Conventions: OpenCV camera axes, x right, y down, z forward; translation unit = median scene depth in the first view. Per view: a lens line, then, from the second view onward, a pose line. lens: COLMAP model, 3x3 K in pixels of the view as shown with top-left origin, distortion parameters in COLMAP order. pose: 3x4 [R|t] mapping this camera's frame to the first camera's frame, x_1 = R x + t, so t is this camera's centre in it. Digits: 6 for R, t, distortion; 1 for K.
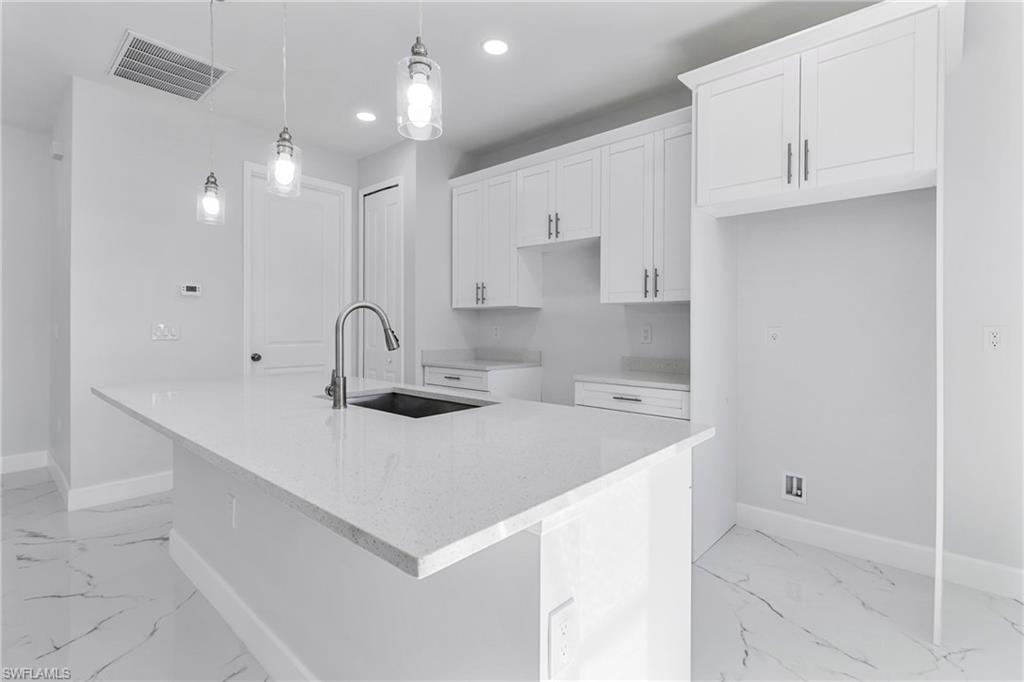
lens RADIAL K [[480.9, 0, 511.8], [0, 480.9, 328.5], [0, 0, 1]] dist [0.001871, 0.000311]
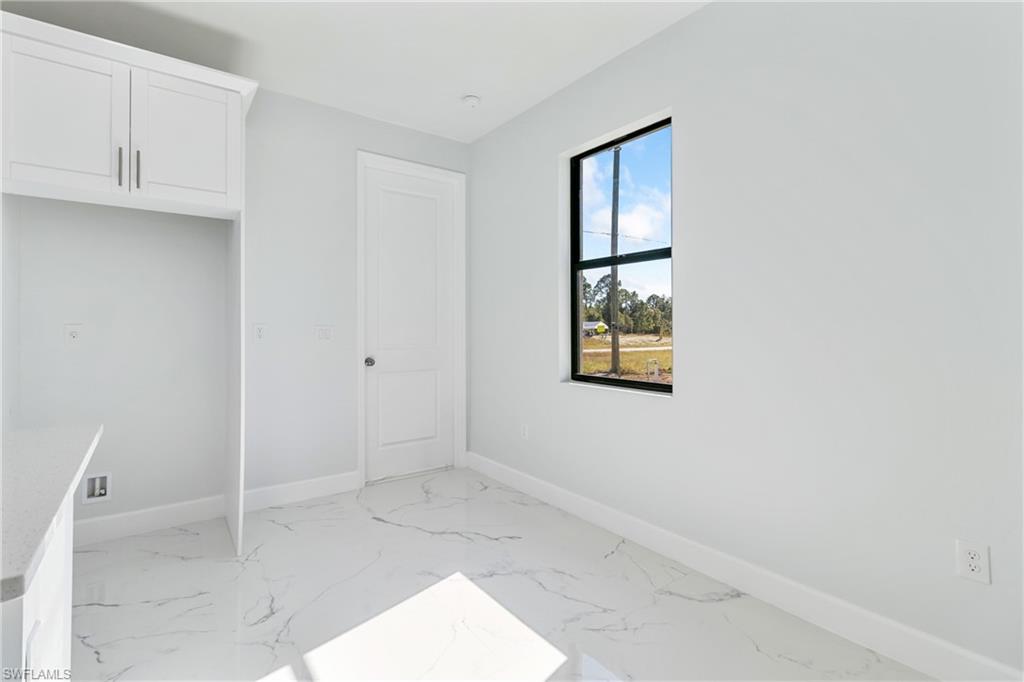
lens RADIAL K [[476.5, 0, 515.6], [0, 476.5, 330.8], [0, 0, 1]] dist [0.000680, -0.000233]
pose [[0.193192, -0.010309, 0.981107, -0.190476], [0.002383, 0.999947, 0.010038, 0.001681], [-0.981158, 0.000399, 0.193206, -0.022722]]
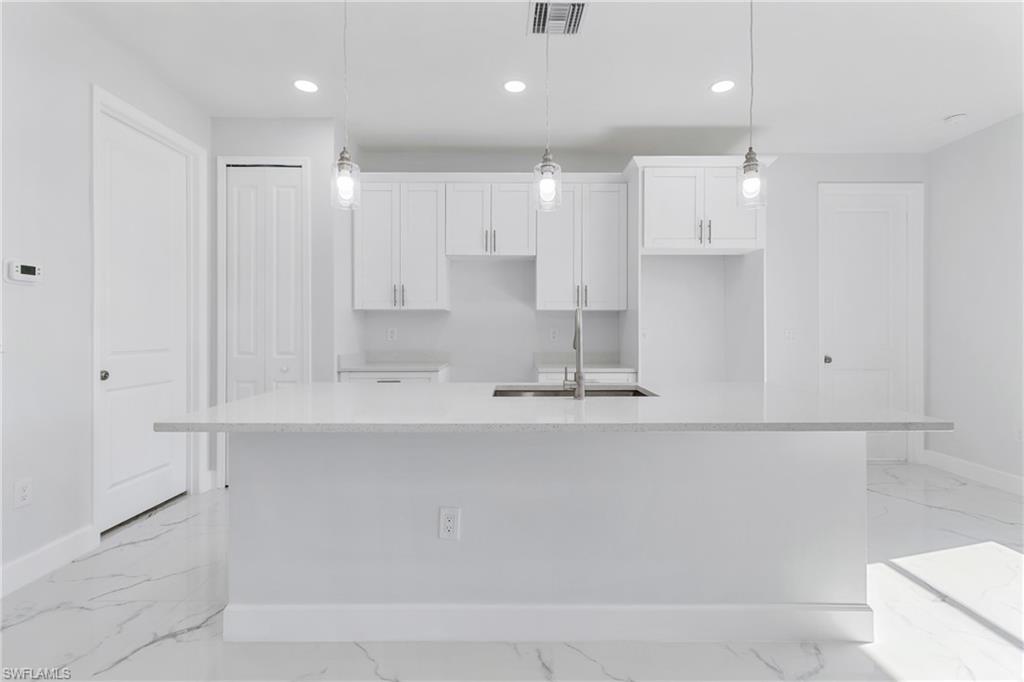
lens RADIAL K [[476.5, 0, 515.6], [0, 476.5, 330.8], [0, 0, 1]] dist [0.000680, -0.000233]
pose [[0.740699, -0.006230, 0.671808, -0.717101], [0.003980, 0.999980, 0.004885, -0.005015], [-0.671825, -0.000945, 0.740709, 0.137963]]
